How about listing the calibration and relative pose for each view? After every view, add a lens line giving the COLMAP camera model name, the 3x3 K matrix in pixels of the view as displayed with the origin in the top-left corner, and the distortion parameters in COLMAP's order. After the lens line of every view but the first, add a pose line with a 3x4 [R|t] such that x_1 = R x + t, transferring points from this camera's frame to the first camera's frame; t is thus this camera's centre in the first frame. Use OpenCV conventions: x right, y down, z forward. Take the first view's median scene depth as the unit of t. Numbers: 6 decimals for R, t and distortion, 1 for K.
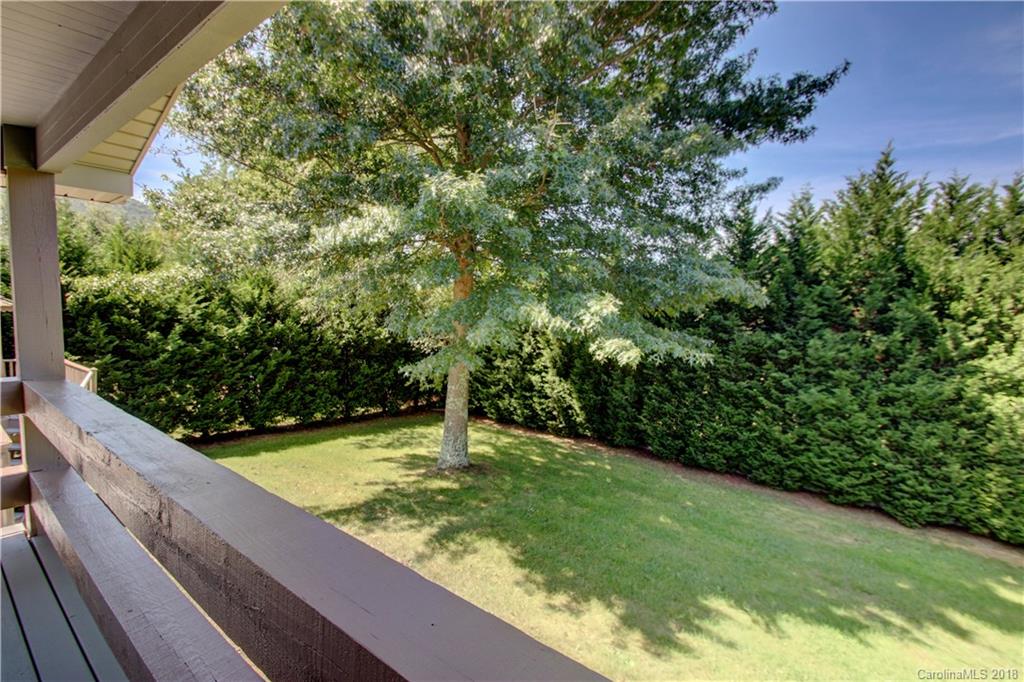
lens RADIAL K [[476.1, 0, 504.5], [0, 476.1, 347.3], [0, 0, 1]] dist [0.005805, -0.013502]
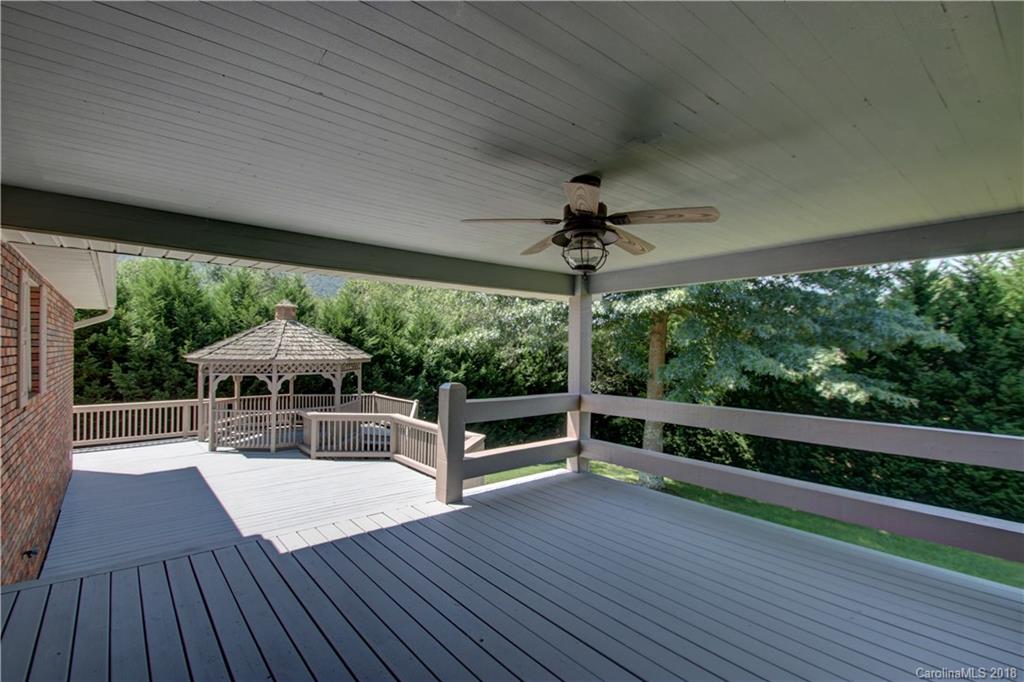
lens RADIAL K [[476.1, 0, 510.5], [0, 476.1, 346.1], [0, 0, 1]] dist [0.005805, -0.013502]
pose [[0.976354, -0.020478, -0.215204, -0.169951], [0.000132, 0.995560, -0.094133, 0.009497], [0.216176, 0.091878, 0.972022, -0.230046]]
